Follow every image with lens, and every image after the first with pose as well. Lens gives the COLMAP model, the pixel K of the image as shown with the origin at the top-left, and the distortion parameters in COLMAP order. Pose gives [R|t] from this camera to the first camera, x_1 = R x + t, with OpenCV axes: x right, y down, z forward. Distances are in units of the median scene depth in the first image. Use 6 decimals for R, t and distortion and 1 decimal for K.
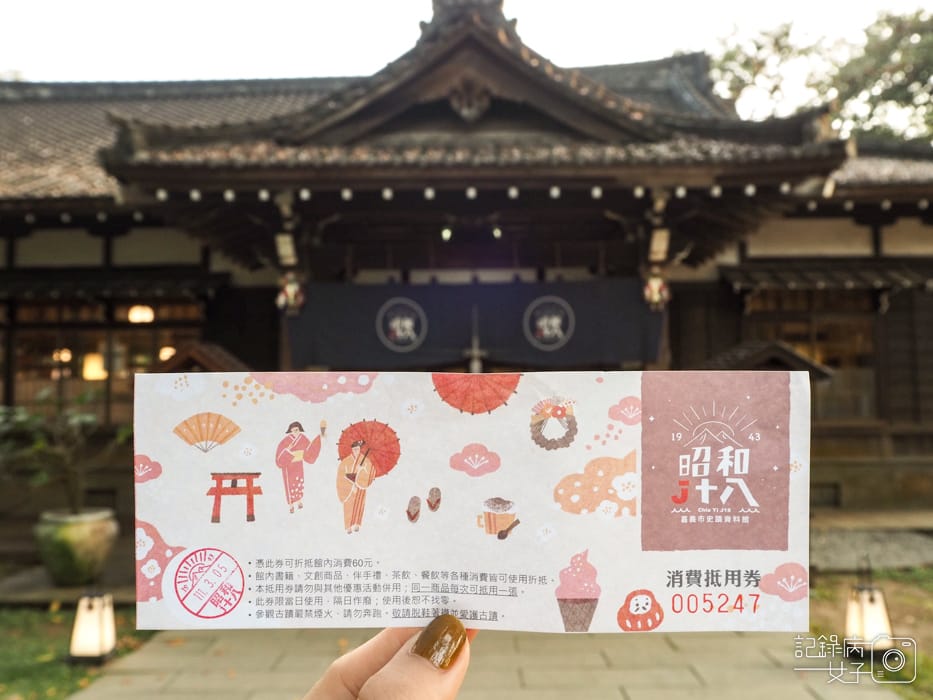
lens RADIAL K [[778.1, 0, 466.3], [0, 778.1, 353.8], [0, 0, 1]] dist [-0.055236, 0.020468]
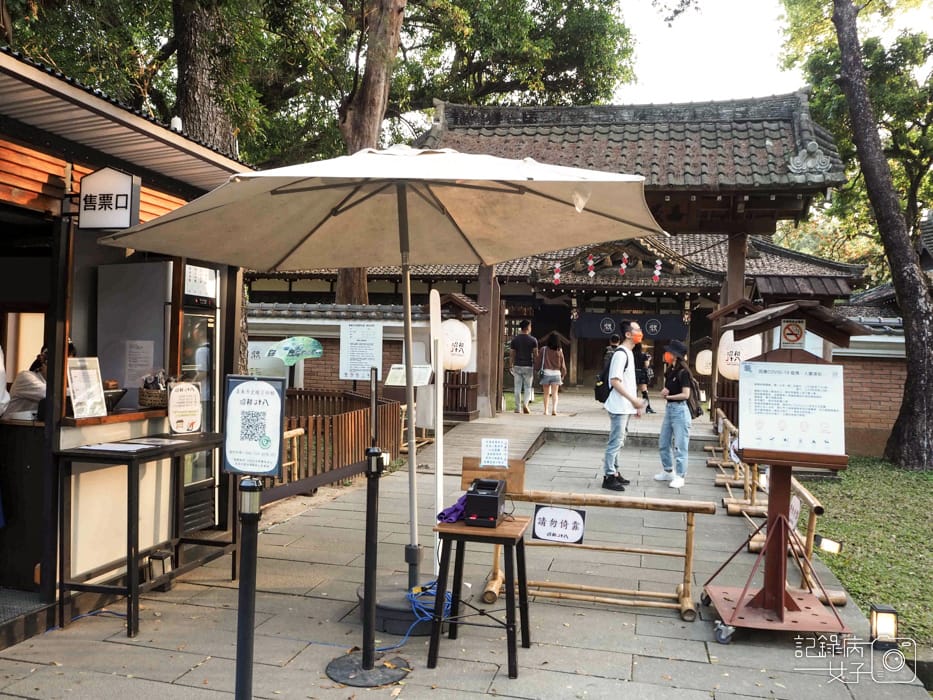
lens RADIAL K [[778.1, 0, 459.6], [0, 778.1, 345.5], [0, 0, 1]] dist [-0.055236, 0.020468]
pose [[0.973828, 0.042140, -0.223344, 0.047737], [-0.029985, 0.997893, 0.057538, -0.130541], [0.225298, -0.049335, 0.973040, -2.471651]]
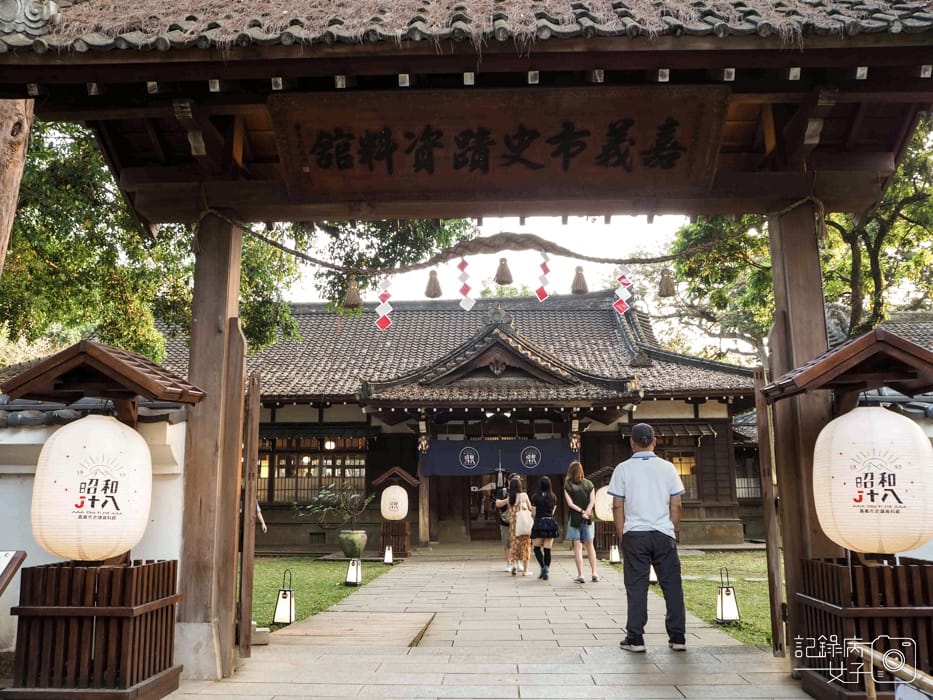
lens RADIAL K [[778.1, 0, 464.5], [0, 778.1, 349.9], [0, 0, 1]] dist [-0.055236, 0.020468]
pose [[0.999678, -0.002448, -0.025263, -0.038130], [-0.000751, 0.992050, -0.125844, -0.068319], [0.025370, 0.125822, 0.991728, -1.482232]]
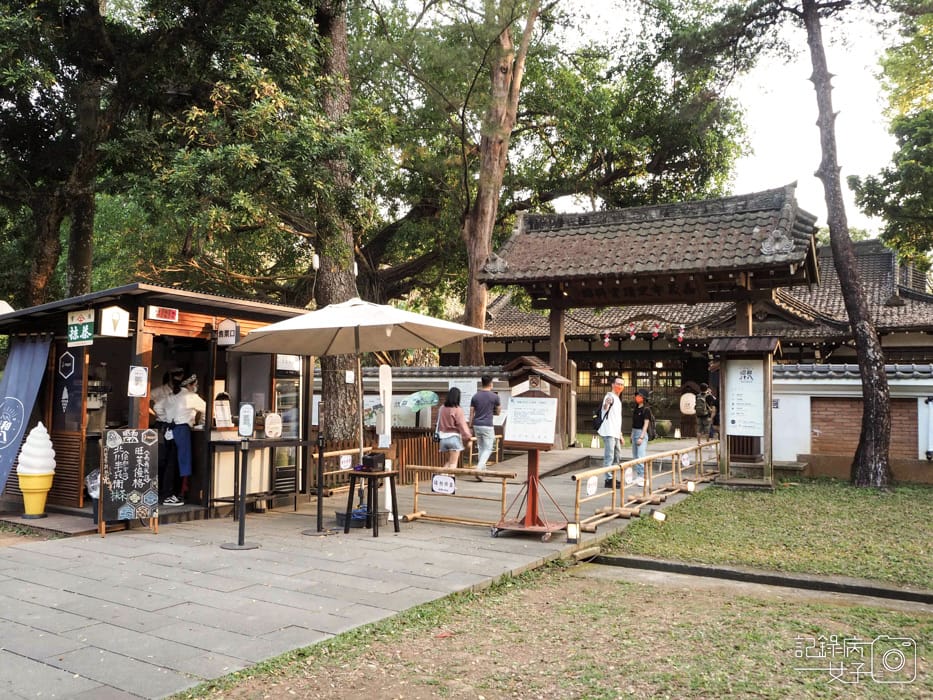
lens RADIAL K [[778.1, 0, 462.9], [0, 778.1, 345.3], [0, 0, 1]] dist [-0.055236, 0.020468]
pose [[0.868173, -0.008868, -0.496182, 0.590769], [0.004895, 0.999945, -0.009307, -0.156654], [0.496237, 0.005651, 0.868169, -2.867618]]
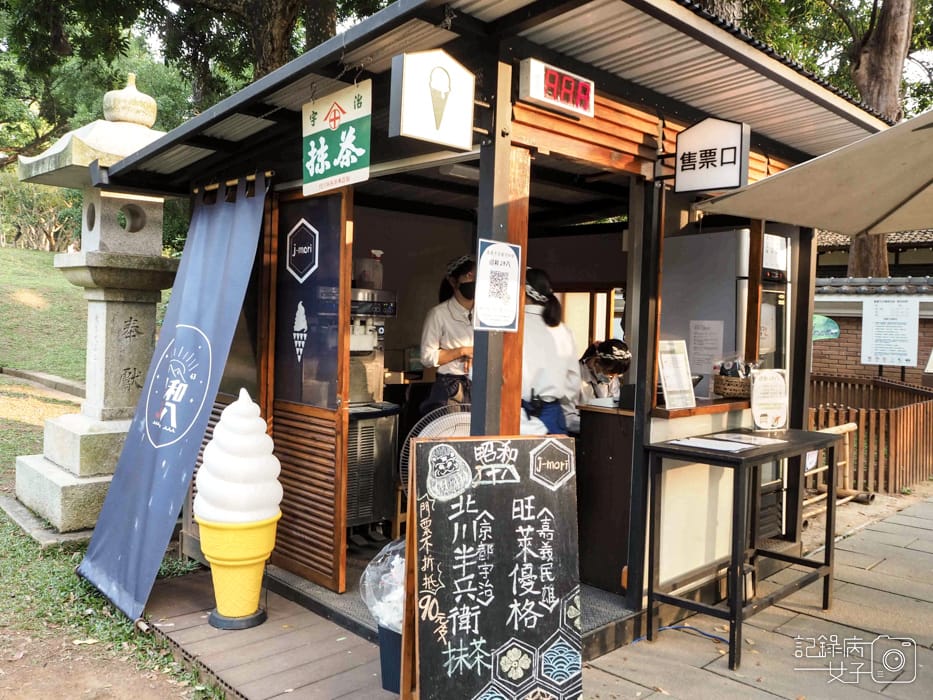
lens RADIAL K [[778.1, 0, 463.7], [0, 778.1, 343.3], [0, 0, 1]] dist [-0.055236, 0.020468]
pose [[0.700087, 0.058675, -0.711643, -0.072487], [0.006901, 0.996016, 0.088911, -0.125096], [0.714025, -0.067157, 0.696892, -2.435864]]
